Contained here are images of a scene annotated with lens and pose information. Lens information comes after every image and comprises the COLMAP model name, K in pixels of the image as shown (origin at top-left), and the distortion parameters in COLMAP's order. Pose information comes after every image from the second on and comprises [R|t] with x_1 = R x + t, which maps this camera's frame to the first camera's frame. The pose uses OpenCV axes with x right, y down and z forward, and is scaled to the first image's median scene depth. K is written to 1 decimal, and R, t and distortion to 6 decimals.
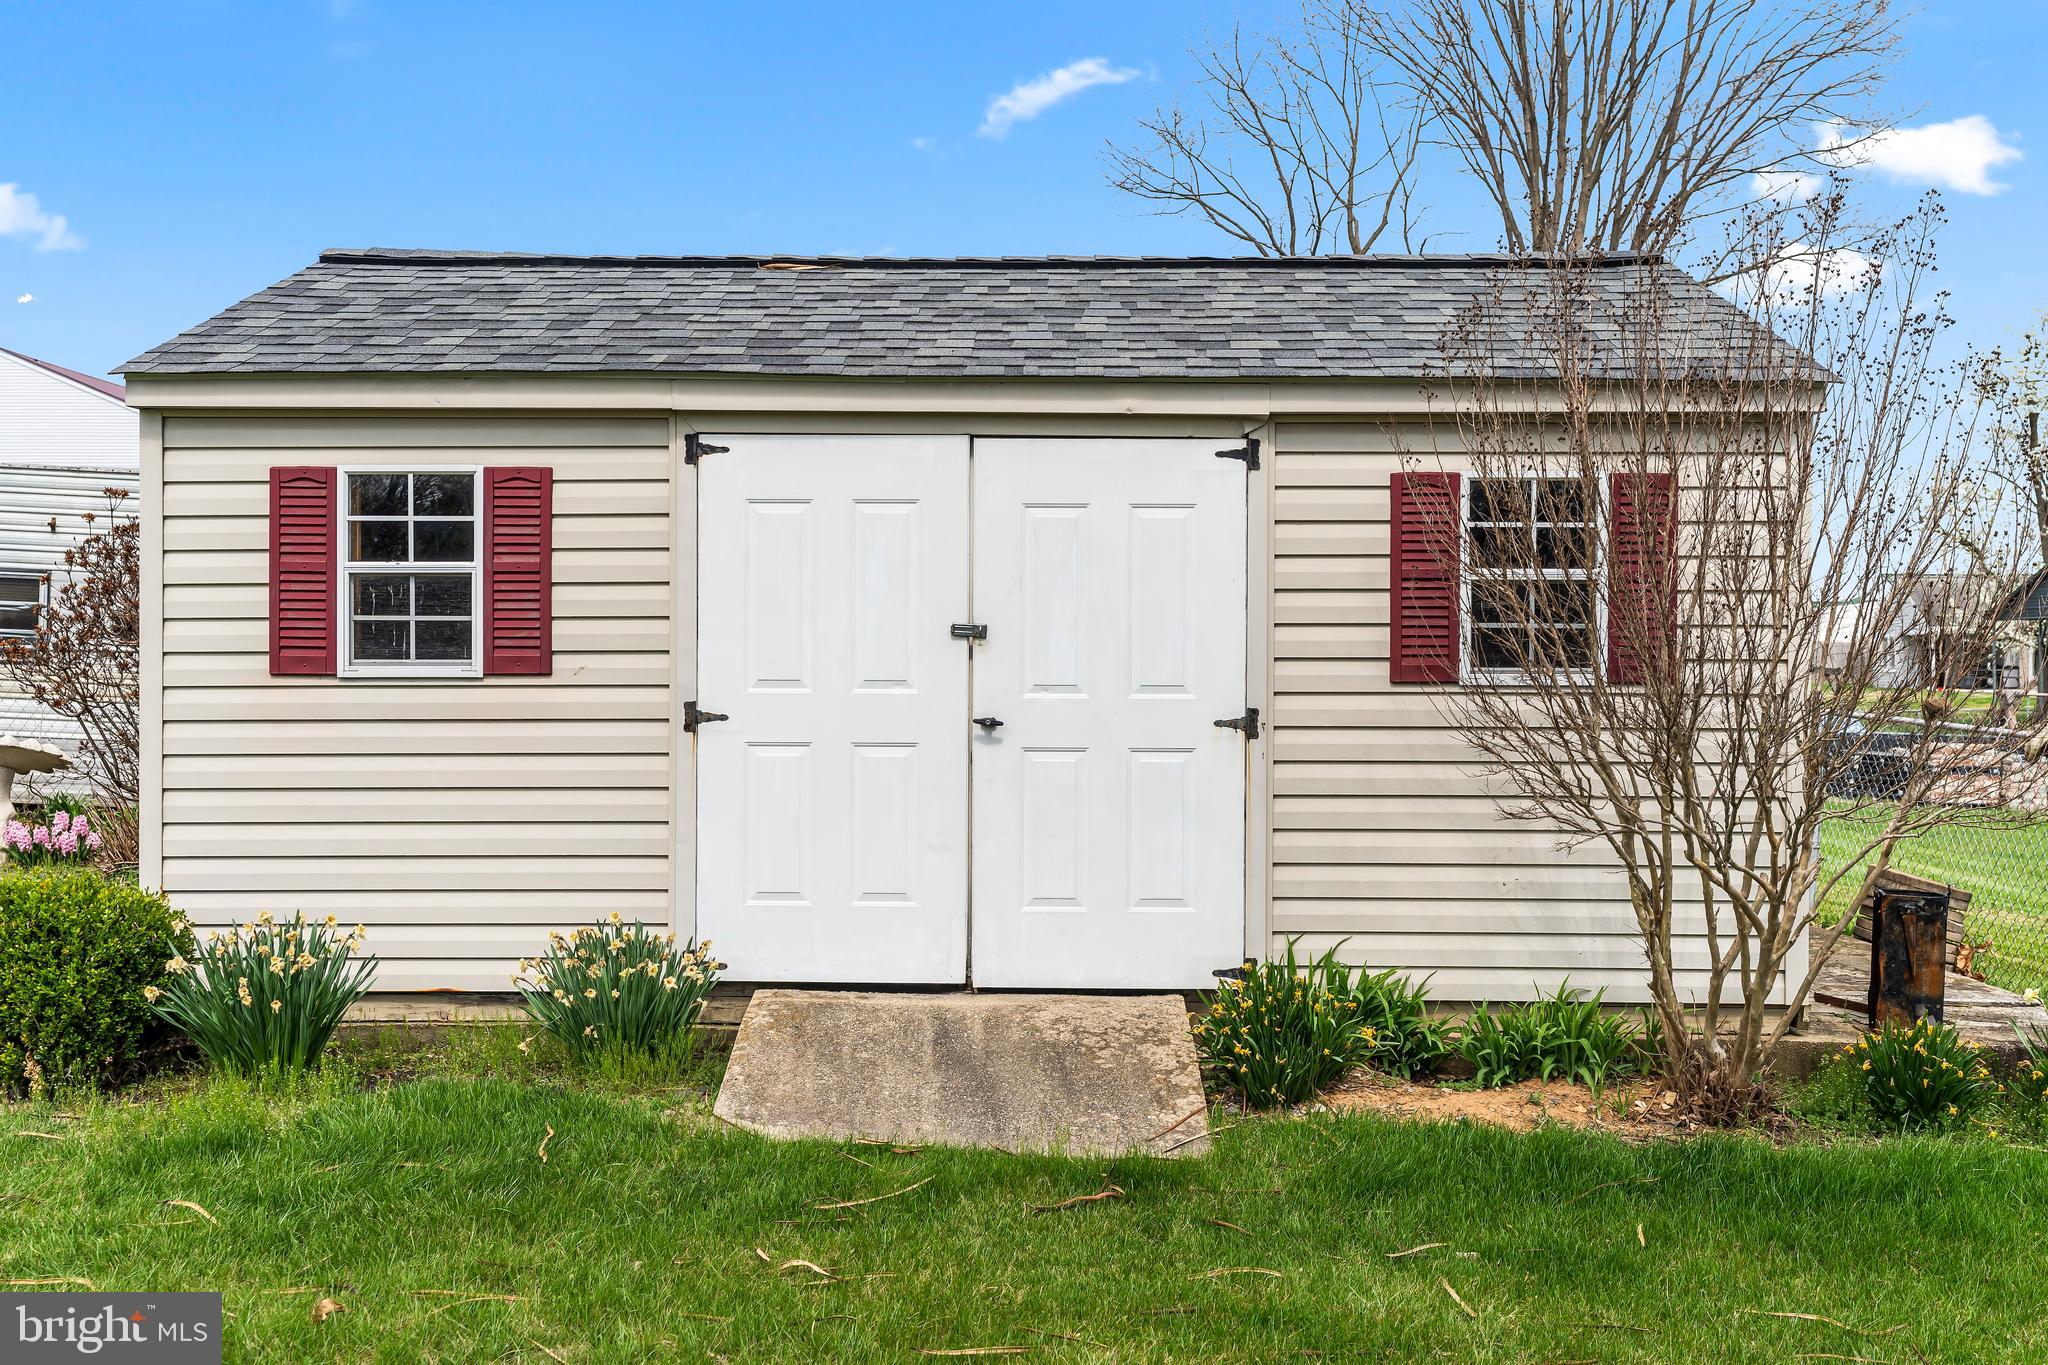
lens RADIAL K [[1965.2, 0, 1024.0], [0, 1965.2, 682.5], [0, 0, 1]] dist [0.003220, 0.001261]
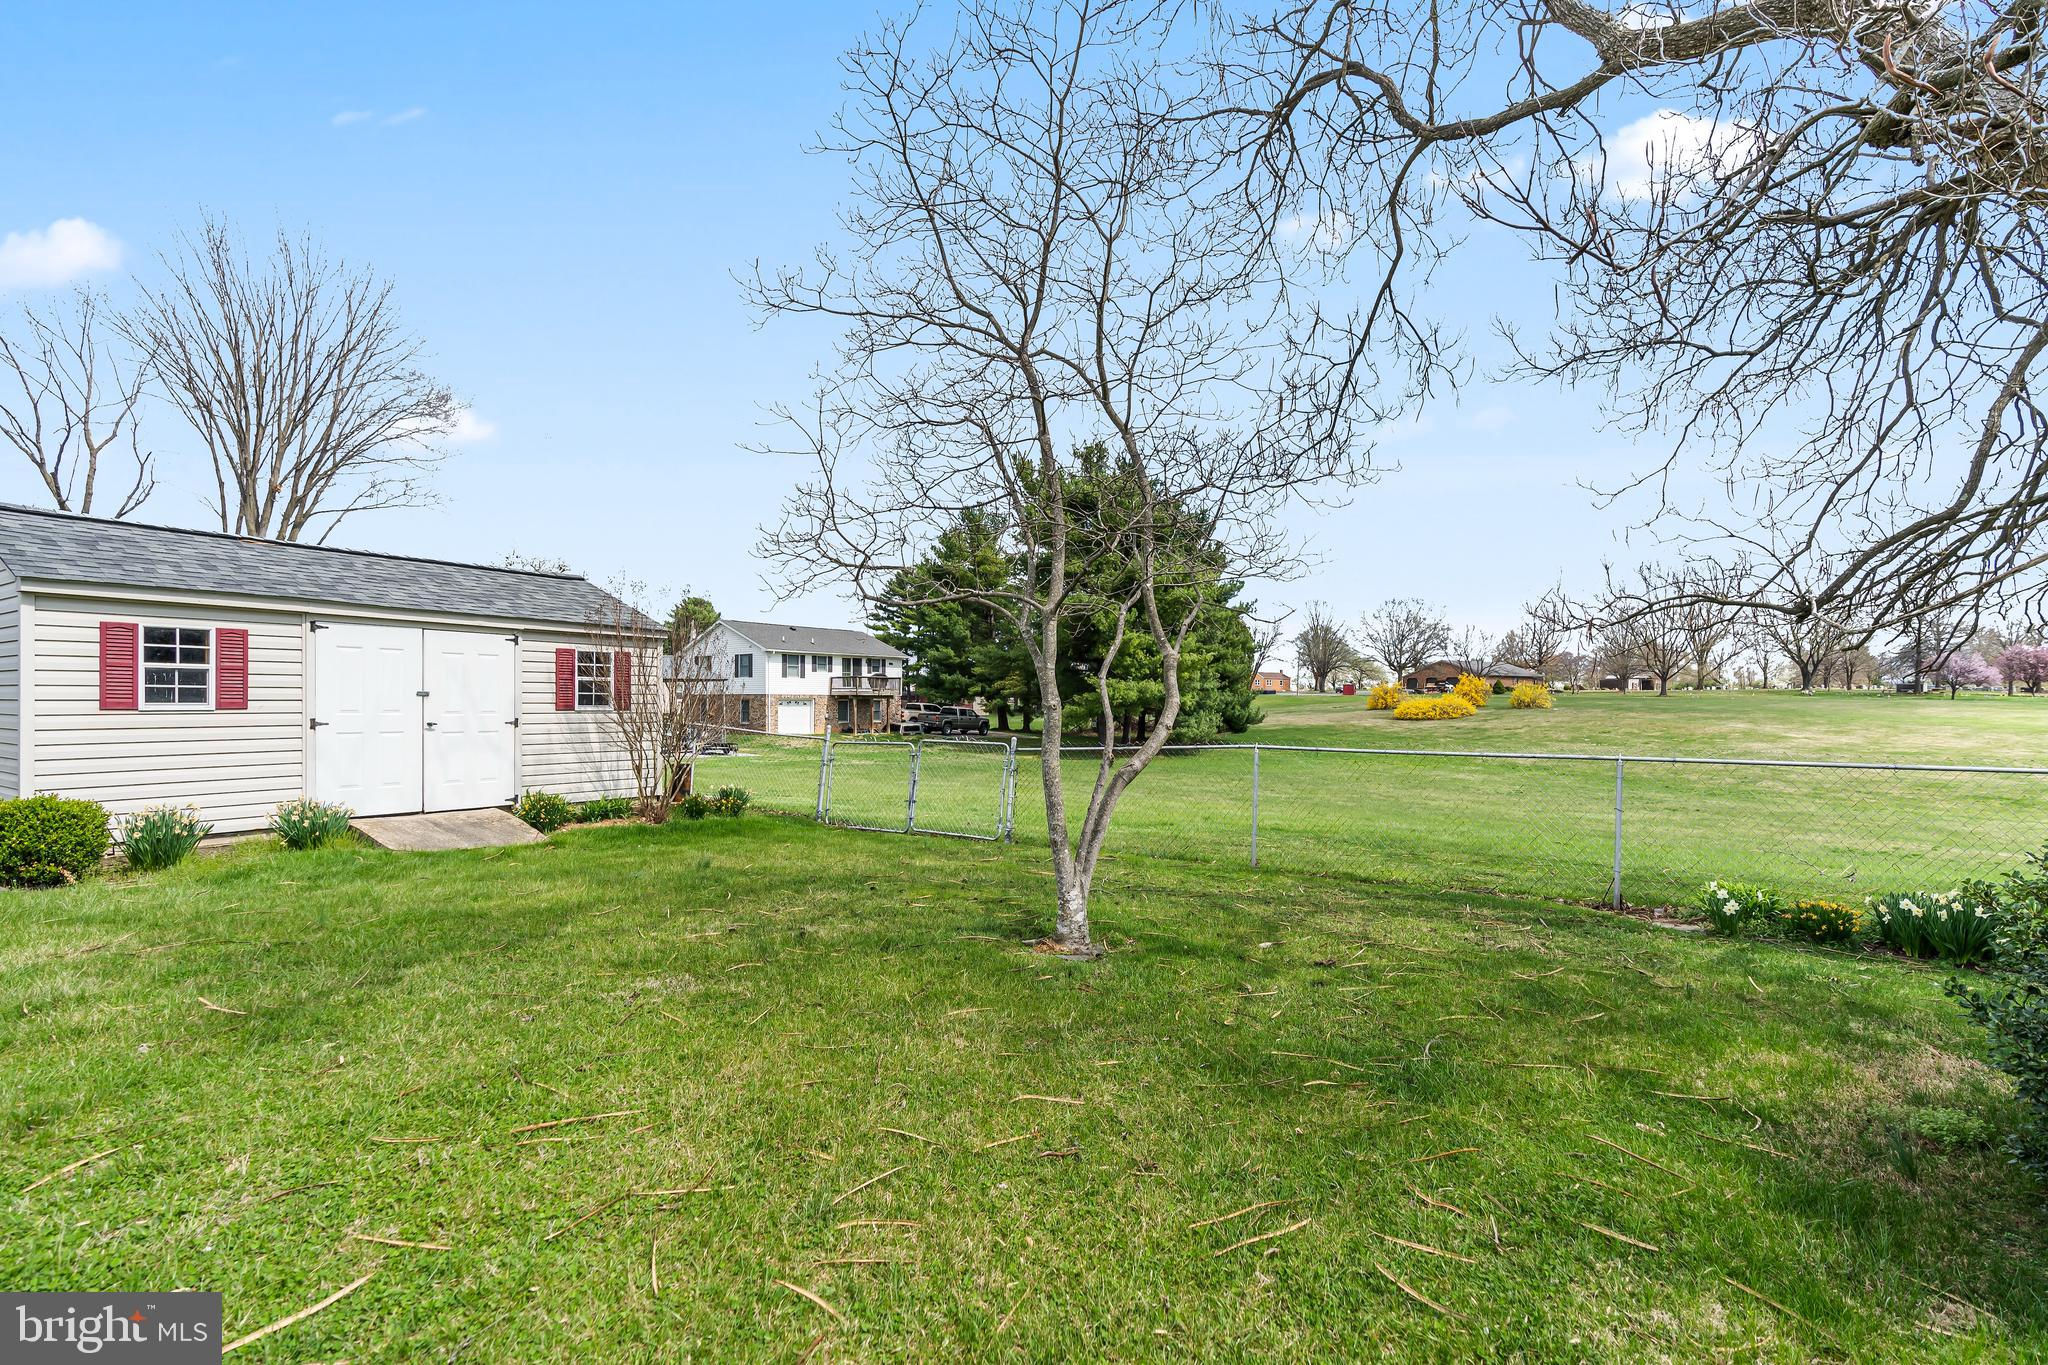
lens RADIAL K [[933.3, 0, 1024.0], [0, 933.3, 682.5], [0, 0, 1]] dist [-0.000716, 0.000197]
pose [[0.528366, 0.018784, 0.848809, -0.749244], [0.010762, 0.999527, -0.028819, 0.007911], [-0.848948, 0.024362, 0.527914, -0.533595]]
